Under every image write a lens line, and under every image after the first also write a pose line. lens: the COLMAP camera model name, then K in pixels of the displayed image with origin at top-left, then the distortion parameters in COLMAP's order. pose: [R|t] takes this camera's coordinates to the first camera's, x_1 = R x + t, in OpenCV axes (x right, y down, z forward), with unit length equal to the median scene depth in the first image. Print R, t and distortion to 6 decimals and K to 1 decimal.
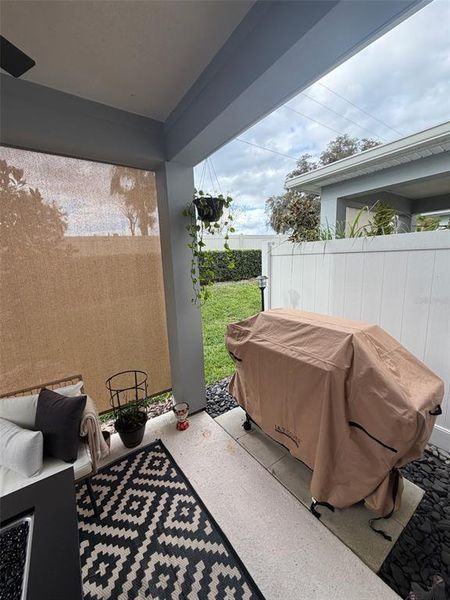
lens RADIAL K [[238.2, 0, 225.9], [0, 238.2, 297.2], [0, 0, 1]] dist [0.001836, 0.000071]
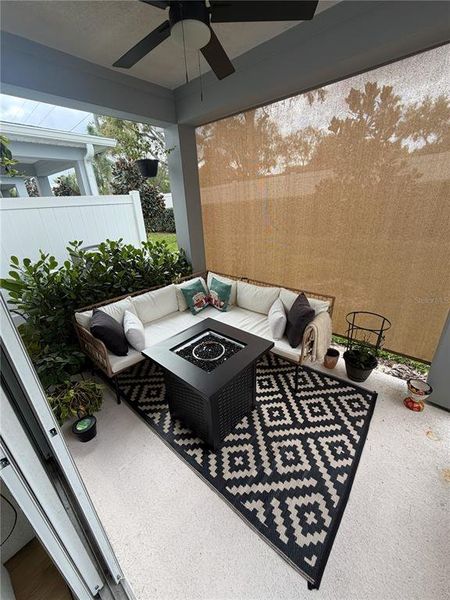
lens RADIAL K [[238.2, 0, 225.9], [0, 238.2, 297.2], [0, 0, 1]] dist [0.001836, 0.000071]
pose [[0.251535, 0.387499, -0.886890, 0.343537], [-0.116227, 0.921815, 0.369795, -0.049875], [0.960844, 0.010064, 0.276907, 0.202412]]
